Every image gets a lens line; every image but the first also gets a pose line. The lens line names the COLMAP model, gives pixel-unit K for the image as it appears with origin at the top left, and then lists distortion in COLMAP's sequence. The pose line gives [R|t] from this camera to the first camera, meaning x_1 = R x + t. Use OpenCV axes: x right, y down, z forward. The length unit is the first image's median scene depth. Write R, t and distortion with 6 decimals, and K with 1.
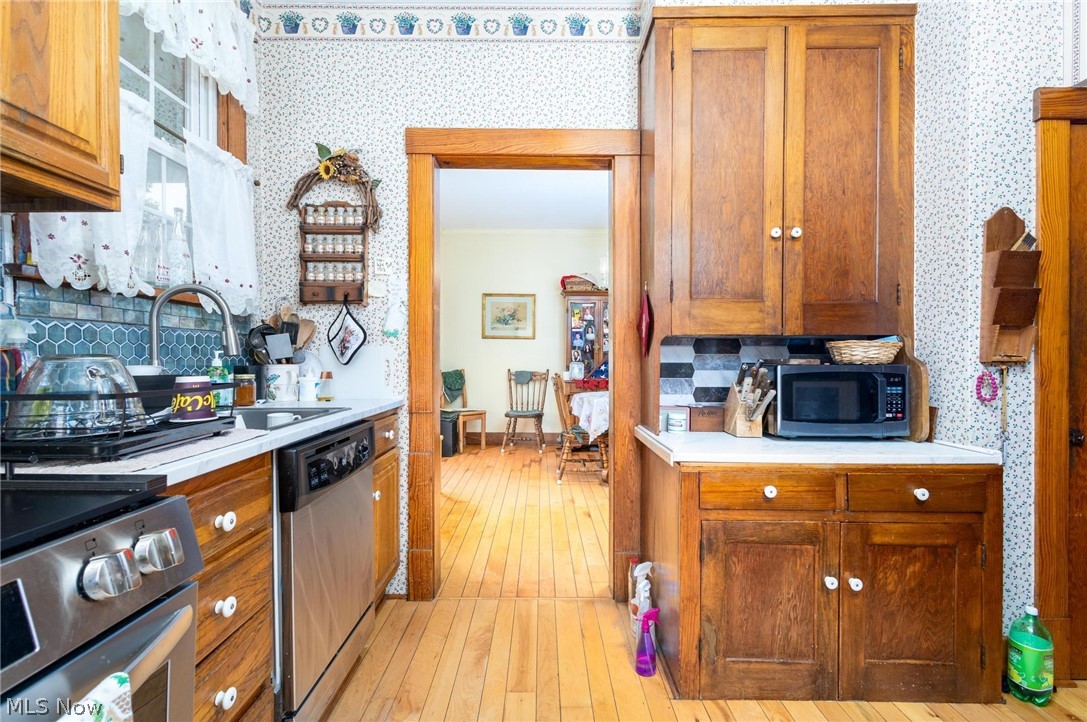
lens RADIAL K [[502.8, 0, 543.5], [0, 502.8, 358.8], [0, 0, 1]] dist [0.008999, -0.001937]
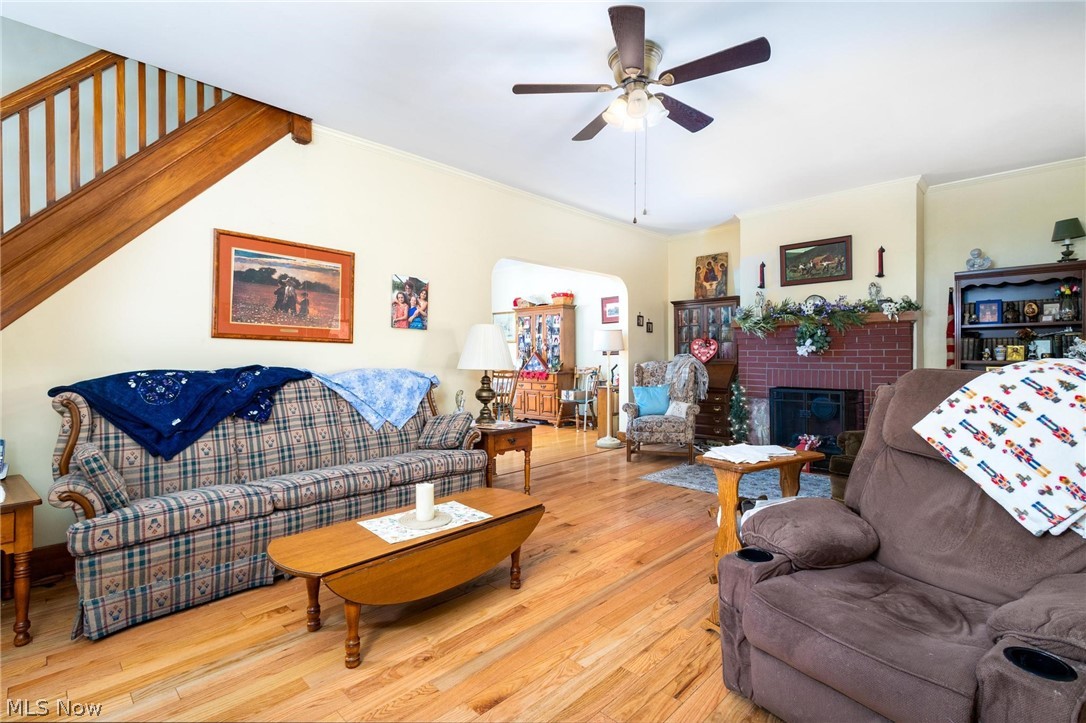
lens RADIAL K [[506.1, 0, 546.2], [0, 506.1, 356.4], [0, 0, 1]] dist [0.014952, -0.007728]
pose [[0.719603, -0.006118, -0.694358, 2.847216], [0.005600, 0.999980, -0.003007, 0.012129], [0.694363, -0.001724, 0.719623, 0.080039]]
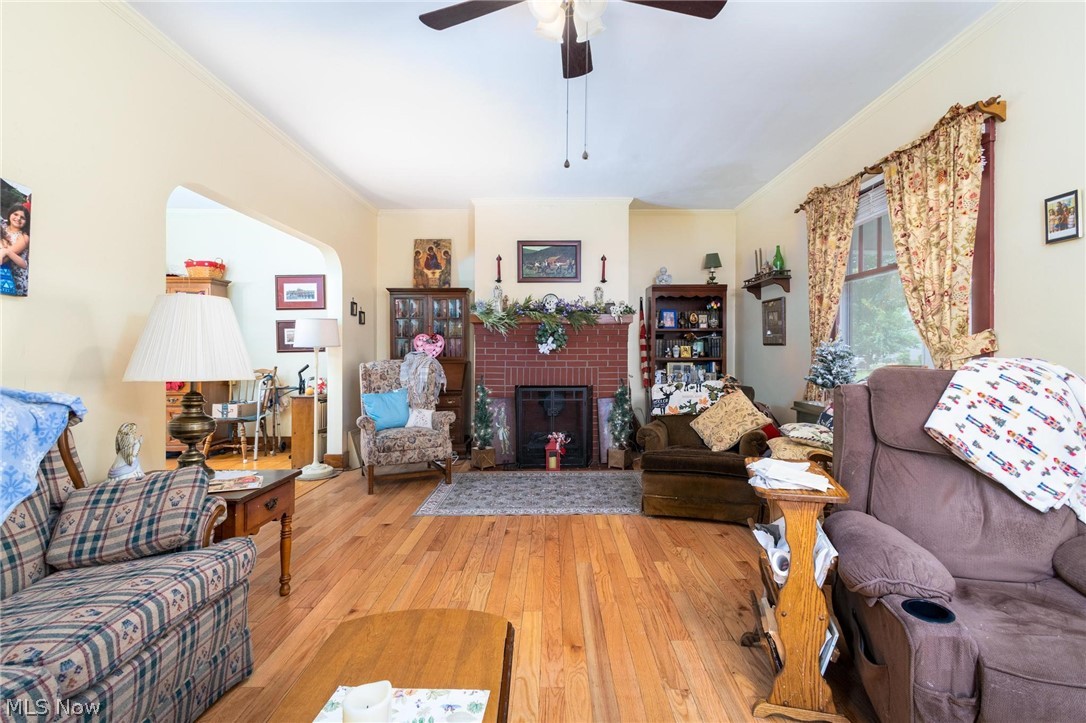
lens RADIAL K [[506.1, 0, 564.8], [0, 506.1, 350.0], [0, 0, 1]] dist [0.014952, -0.007728]
pose [[0.999831, -0.005654, 0.017501, 2.154556], [0.005742, 0.999971, -0.005008, 0.004495], [-0.017473, 0.005108, 0.999834, 0.240305]]
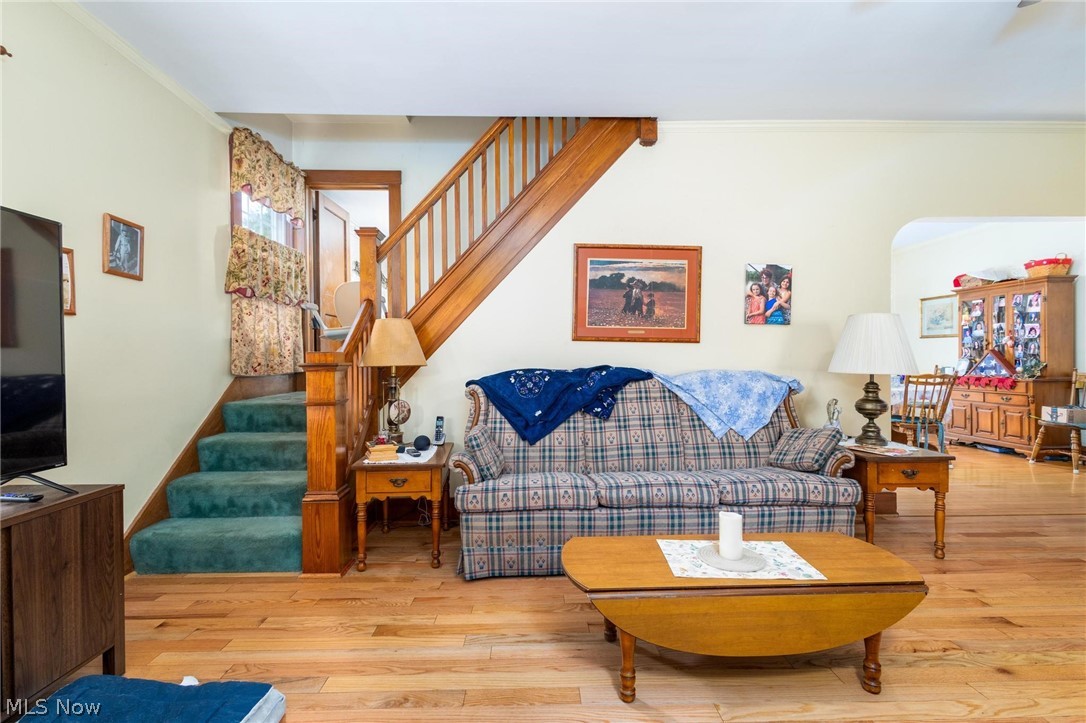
lens RADIAL K [[502.3, 0, 539.3], [0, 502.3, 362.9], [0, 0, 1]] dist [0.008999, -0.001937]
pose [[0.017453, 0.005345, -0.999833, 2.782873], [0.006108, 0.999966, 0.005453, 0.011168], [0.999829, -0.006202, 0.017420, 0.304127]]
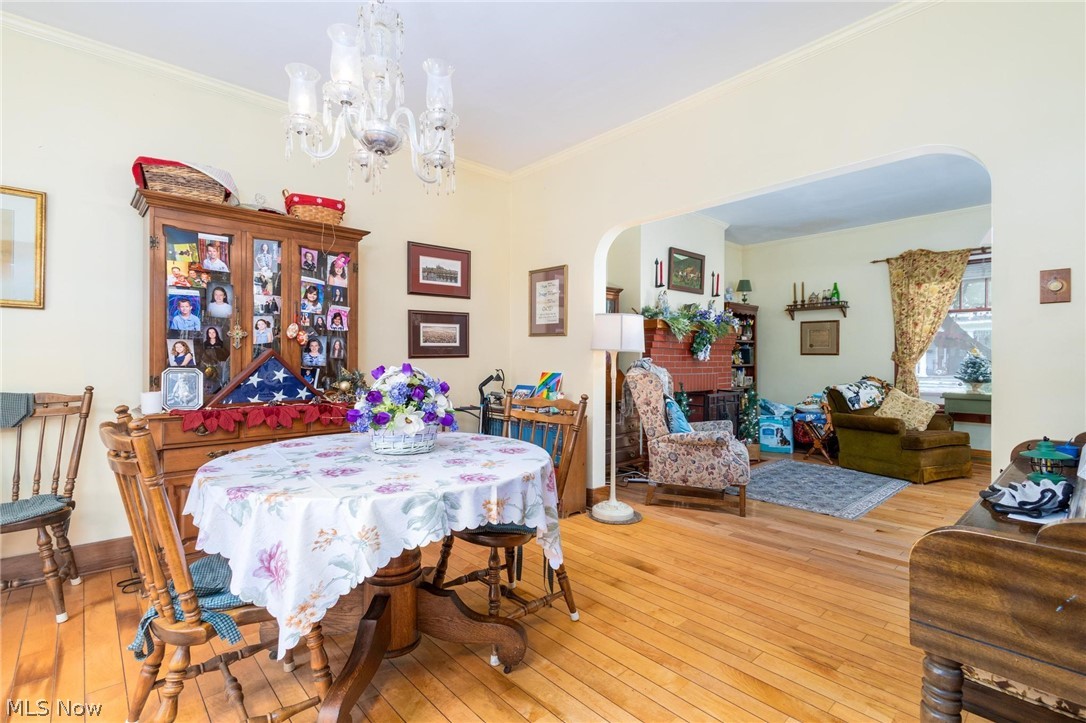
lens RADIAL K [[506.1, 0, 551.2], [0, 506.1, 357.9], [0, 0, 1]] dist [0.014952, -0.007728]
pose [[0.740074, -0.000183, 0.672526, 0.020643], [0.001965, 0.999996, -0.001890, -0.001209], [-0.672523, 0.002721, 0.740071, 1.229255]]
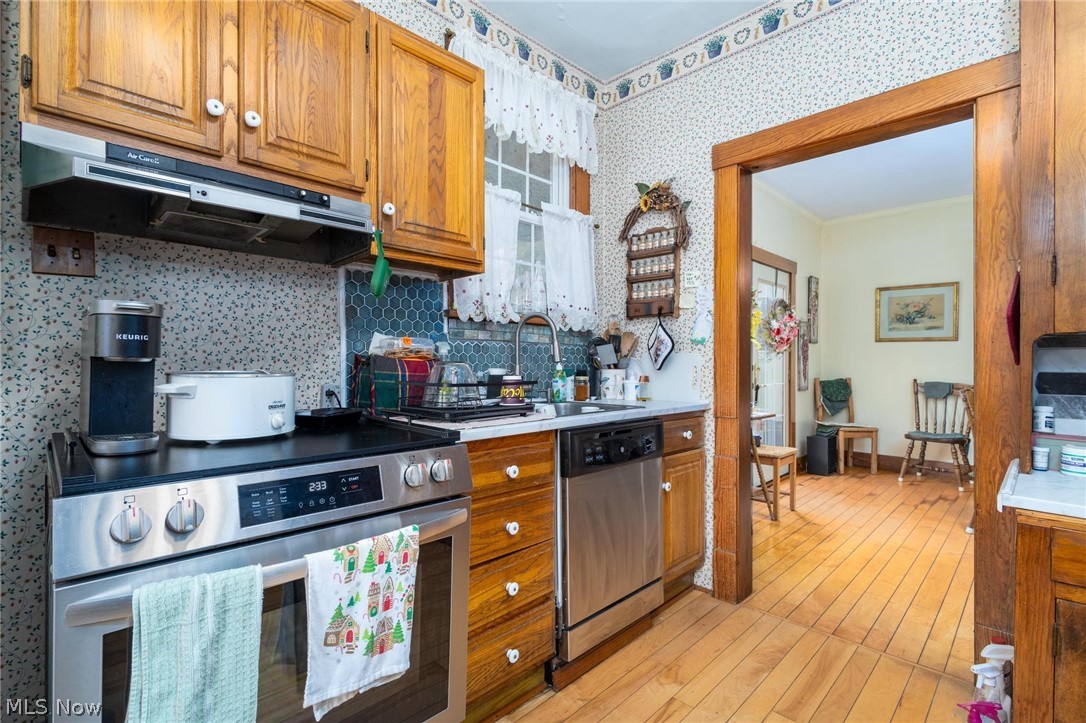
lens RADIAL K [[506.1, 0, 528.6], [0, 506.1, 360.8], [0, 0, 1]] dist [0.014952, -0.007728]
pose [[0.700056, -0.001283, -0.714087, 0.216603], [-0.005222, 0.999962, -0.006916, 0.000283], [0.714069, 0.008571, 0.700023, -0.014515]]
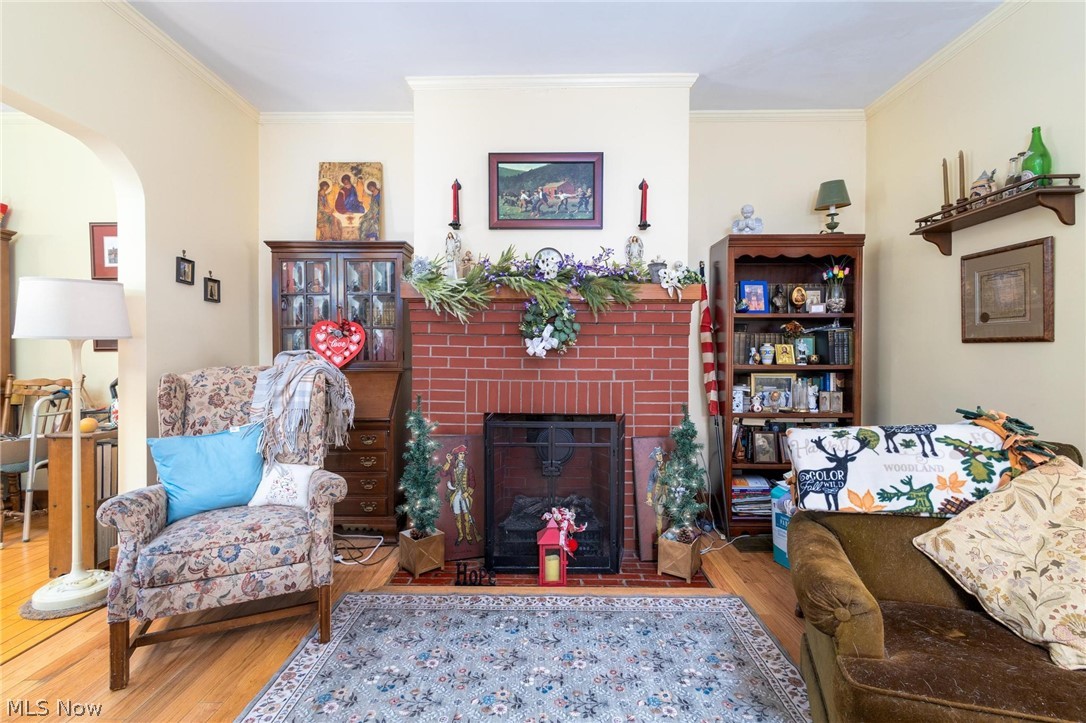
lens RADIAL K [[506.1, 0, 541.6], [0, 506.1, 359.0], [0, 0, 1]] dist [0.014952, -0.007728]
pose [[0.999828, 0.000108, -0.018521, 2.137532], [0.000011, 0.999980, 0.006401, 0.008023], [0.018521, -0.006400, 0.999808, 1.274907]]
